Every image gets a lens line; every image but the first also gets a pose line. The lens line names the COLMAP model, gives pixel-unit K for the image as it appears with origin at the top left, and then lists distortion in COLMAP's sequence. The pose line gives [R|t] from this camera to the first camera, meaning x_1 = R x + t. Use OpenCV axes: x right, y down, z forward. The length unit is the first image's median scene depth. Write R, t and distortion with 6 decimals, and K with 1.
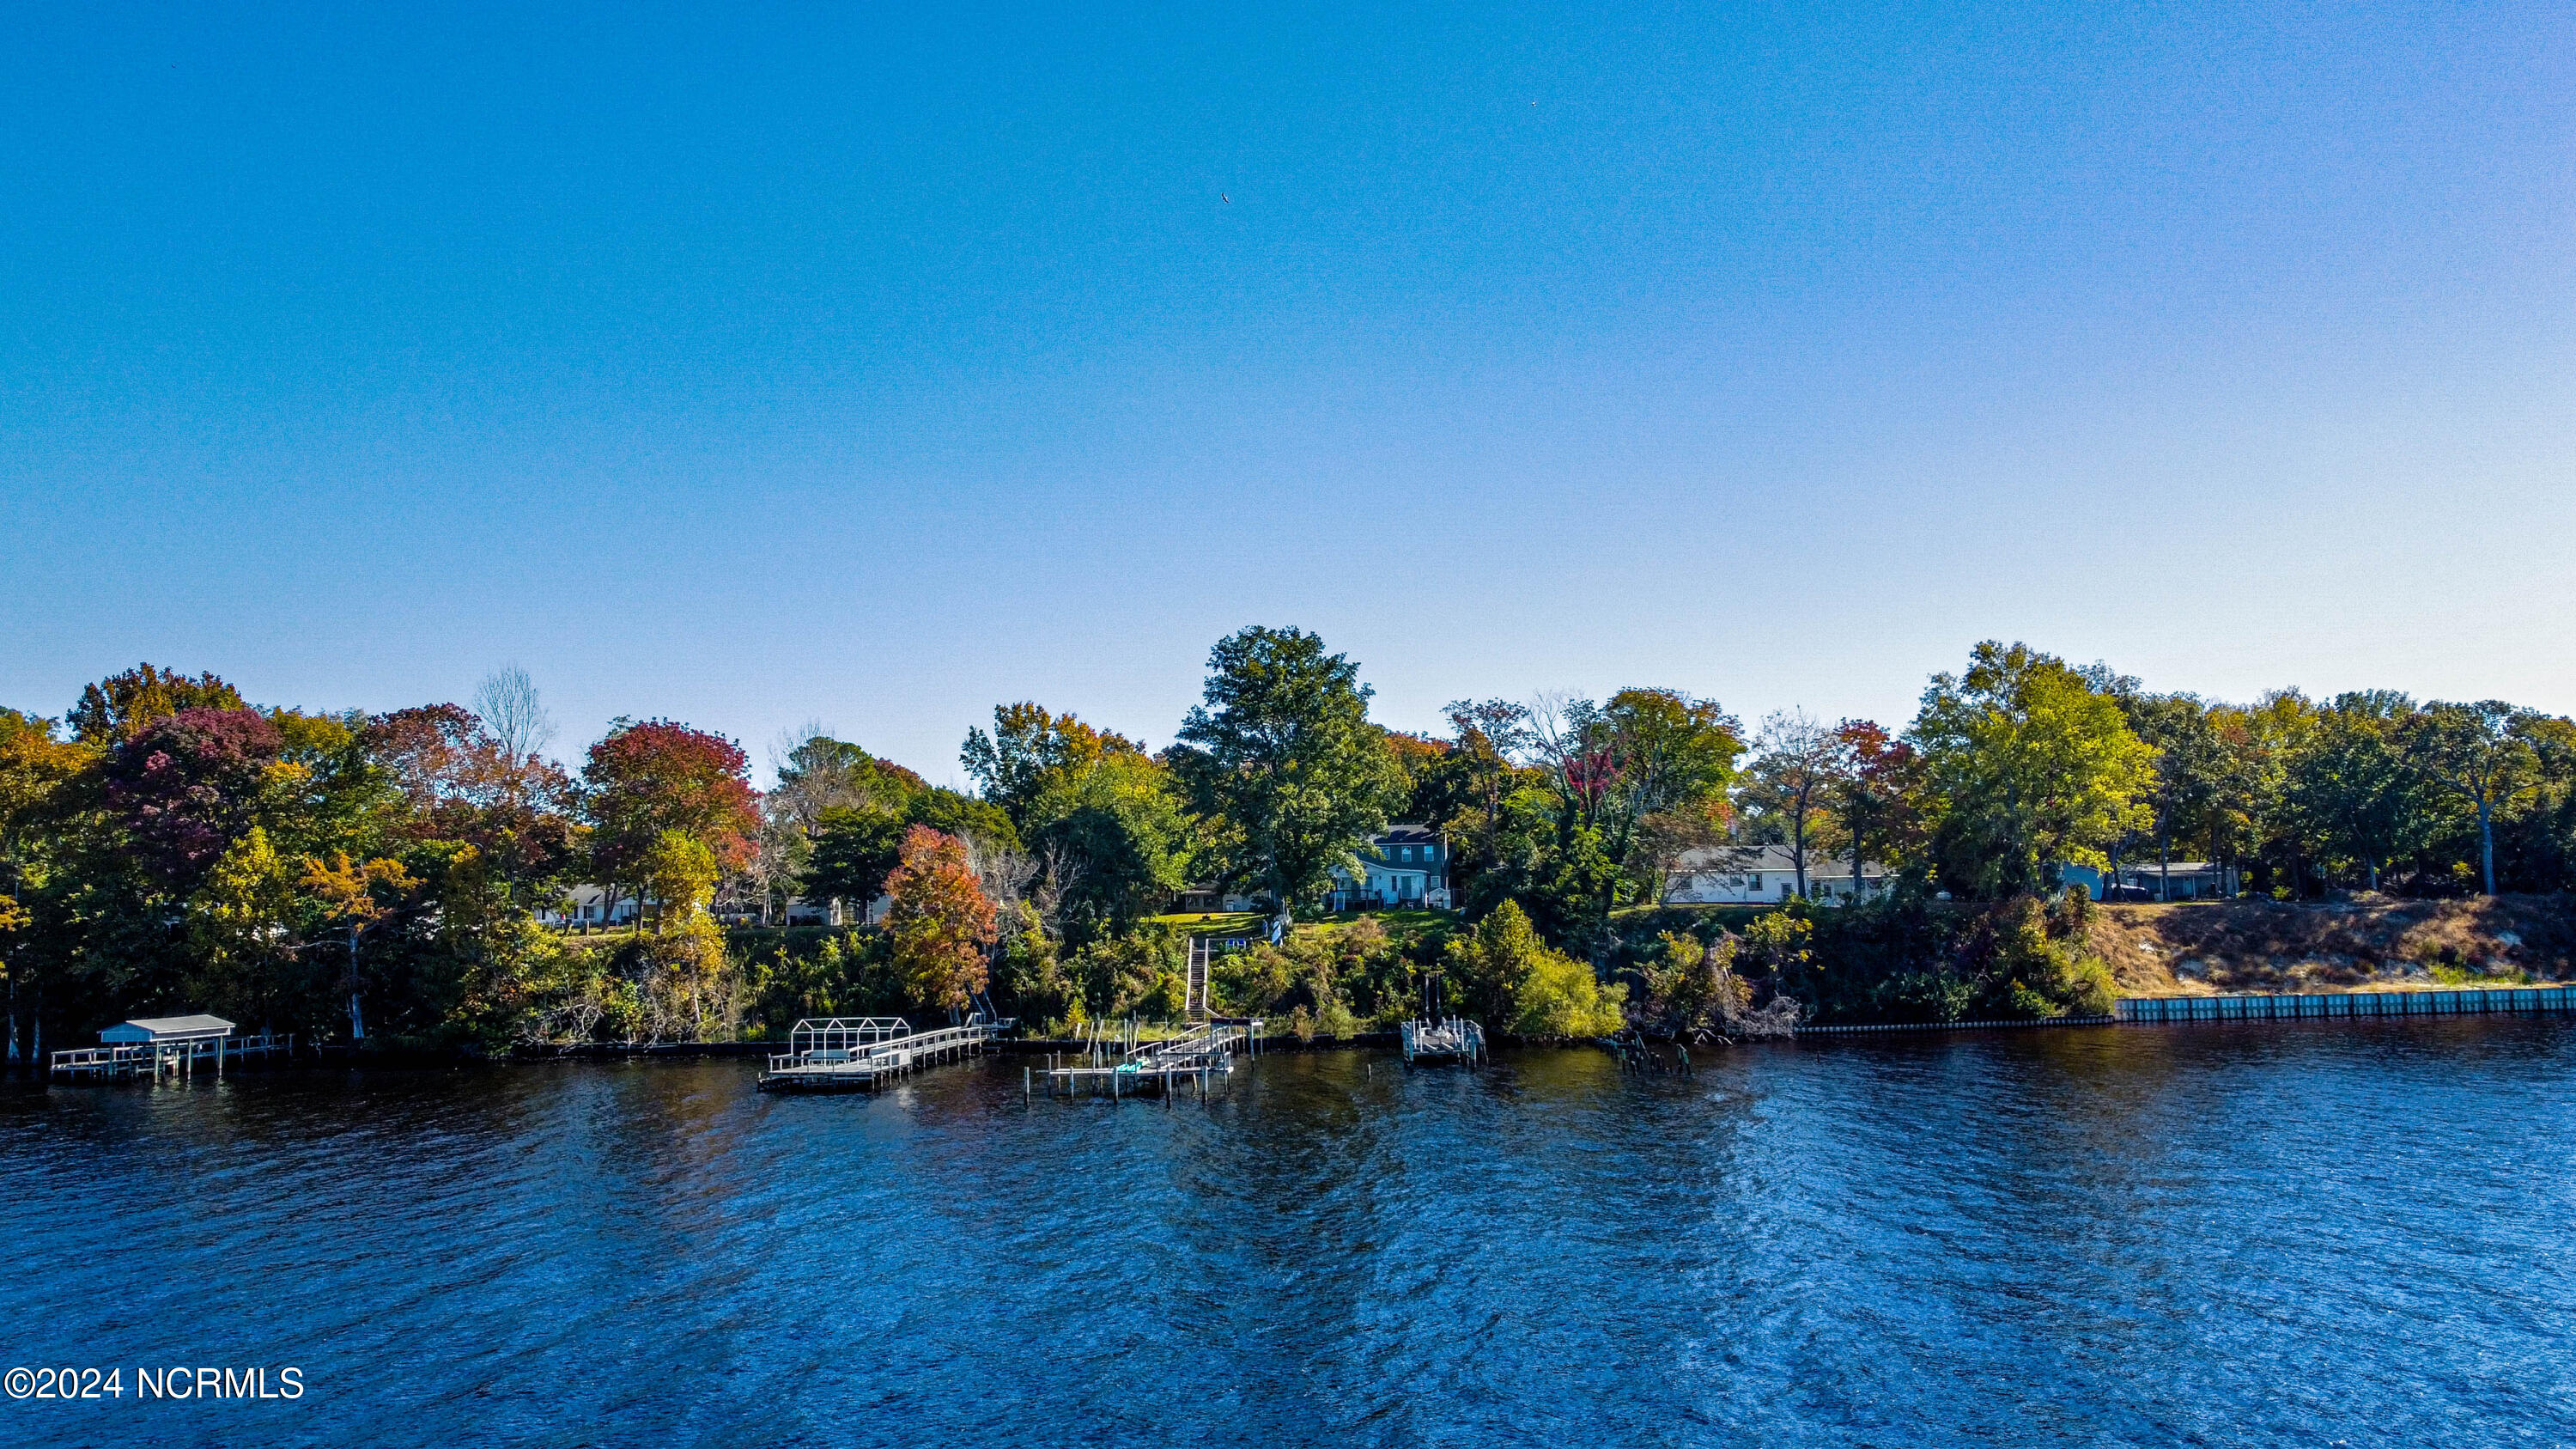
lens RADIAL K [[1964.5, 0, 1289.4], [0, 1964.5, 709.2], [0, 0, 1]] dist [0.002383, -0.007955]
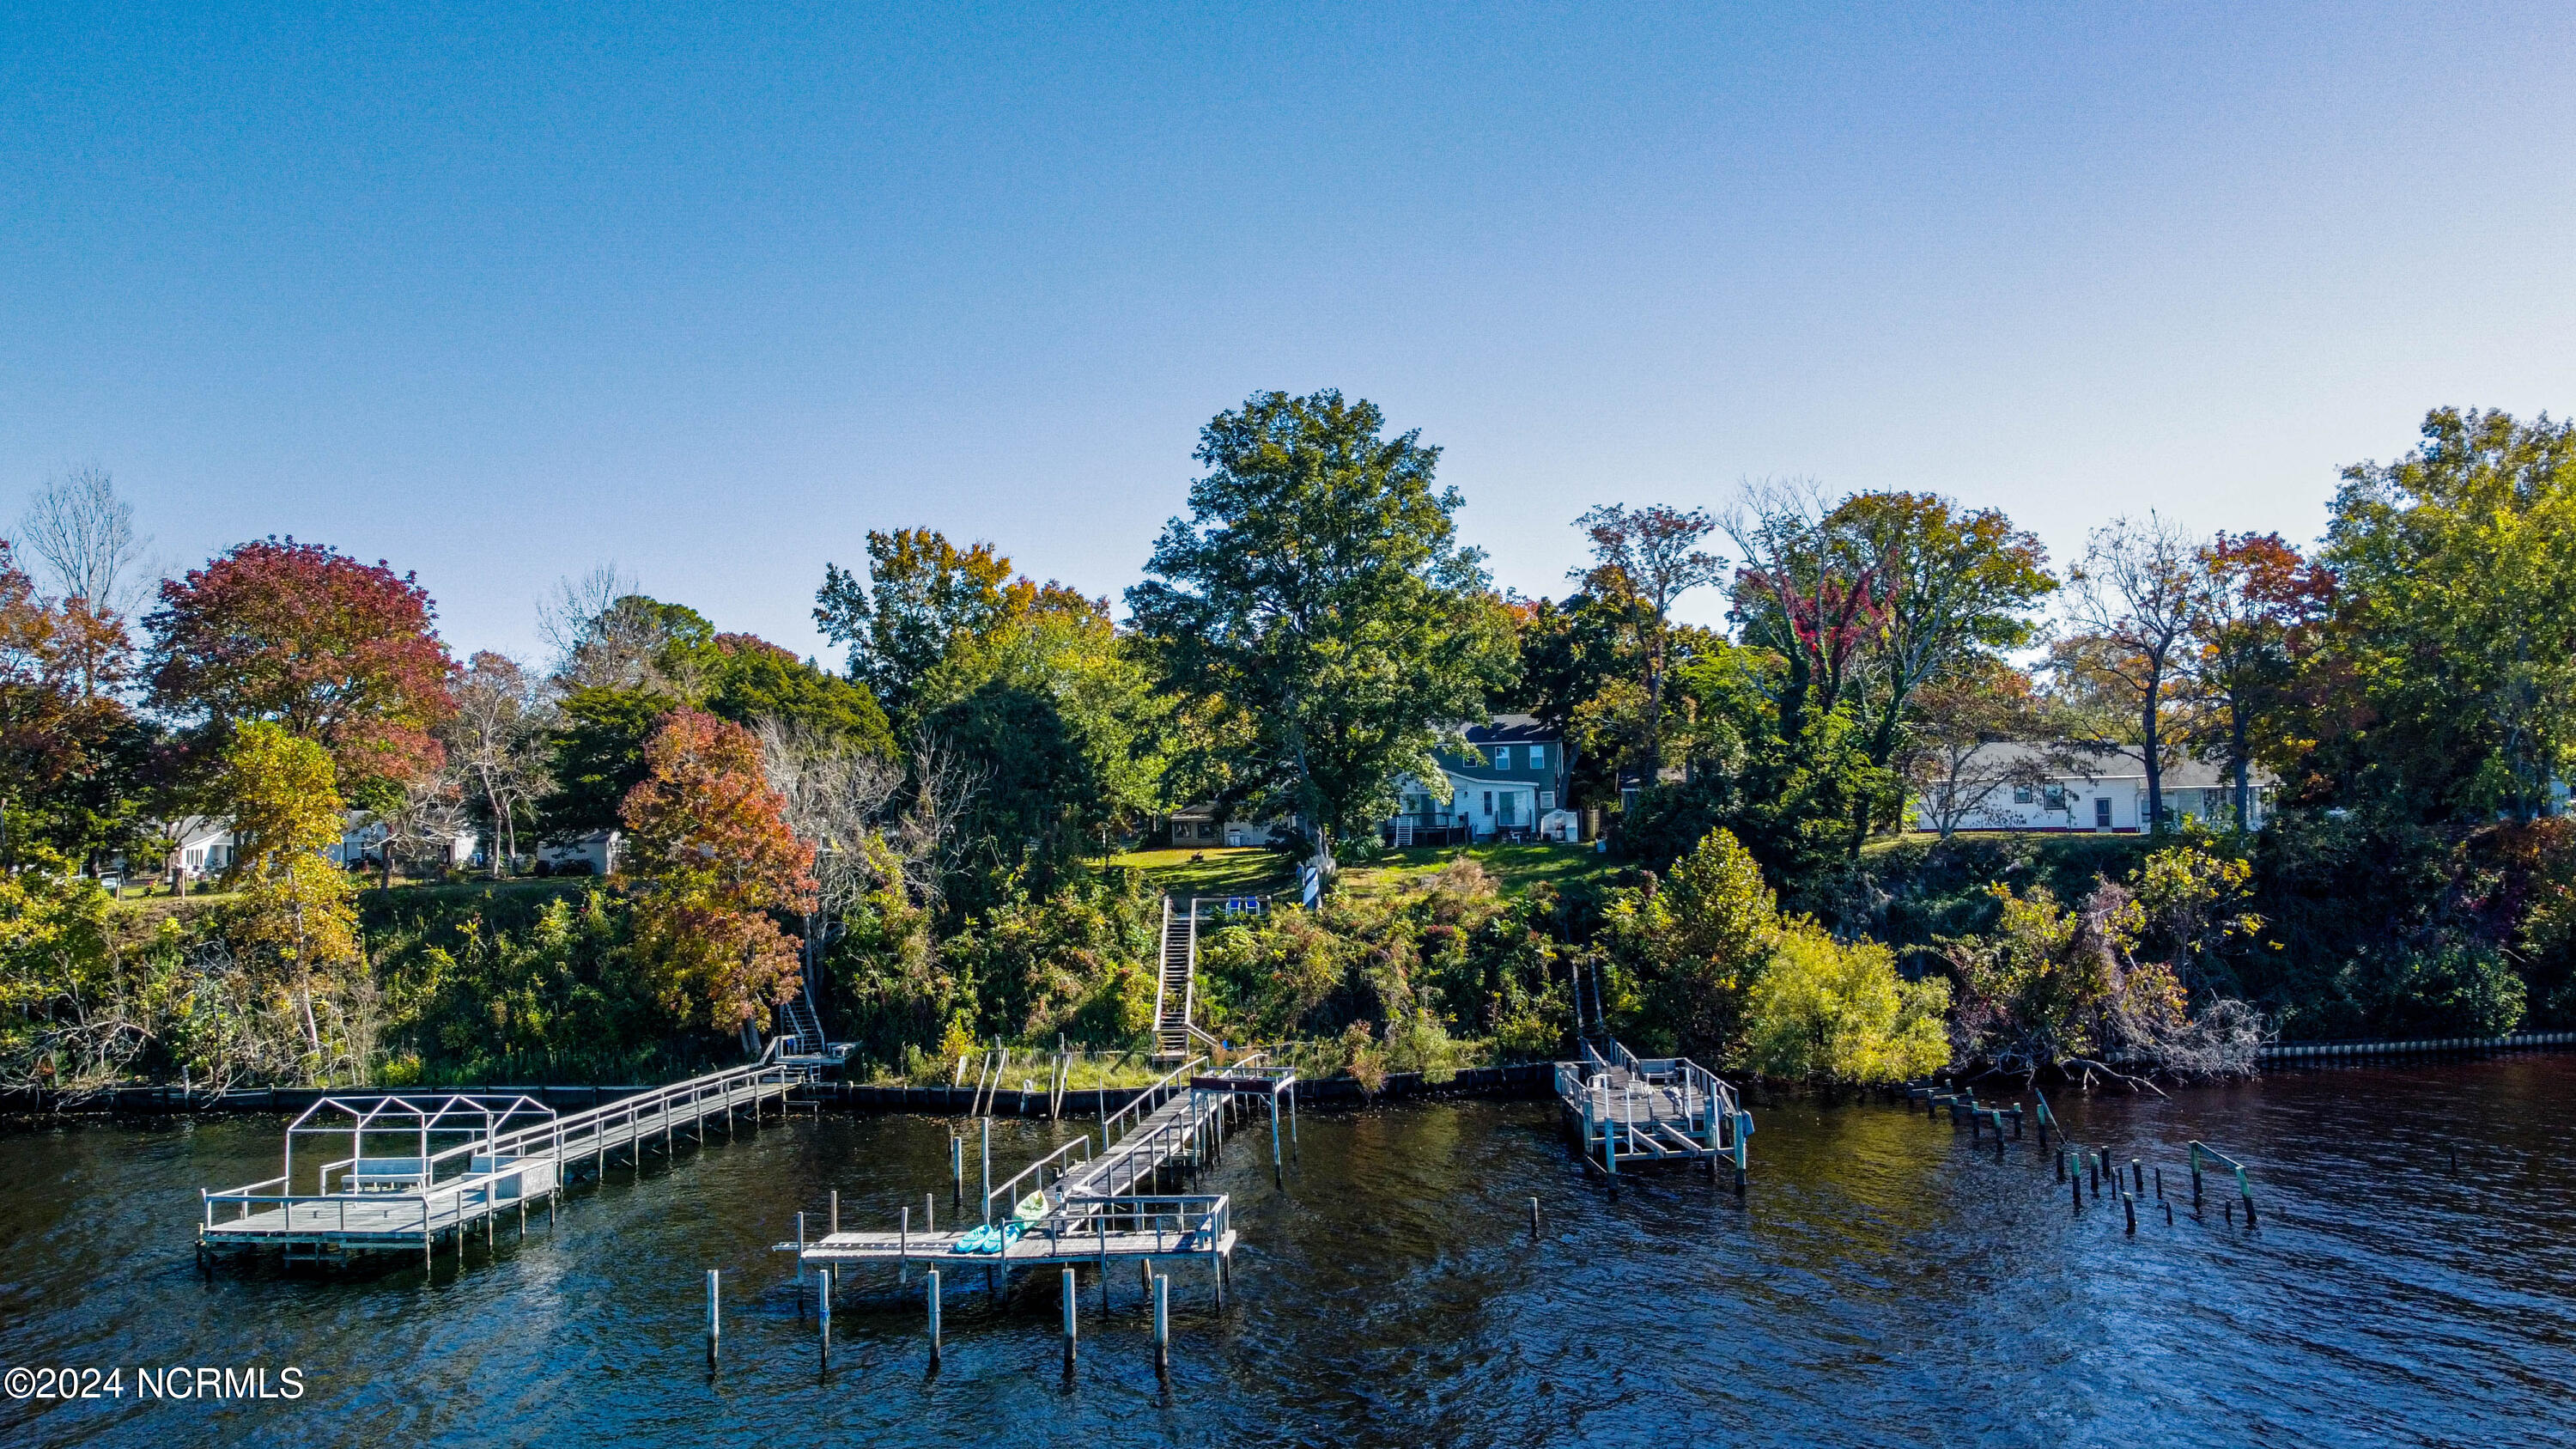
lens RADIAL K [[1964.5, 0, 1295.8], [0, 1964.5, 716.8], [0, 0, 1]] dist [0.002383, -0.007955]
pose [[0.999968, -0.007545, -0.002661, -0.009697], [0.007653, 0.999036, 0.043233, 0.037743], [0.002332, -0.043252, 0.999061, 0.420978]]
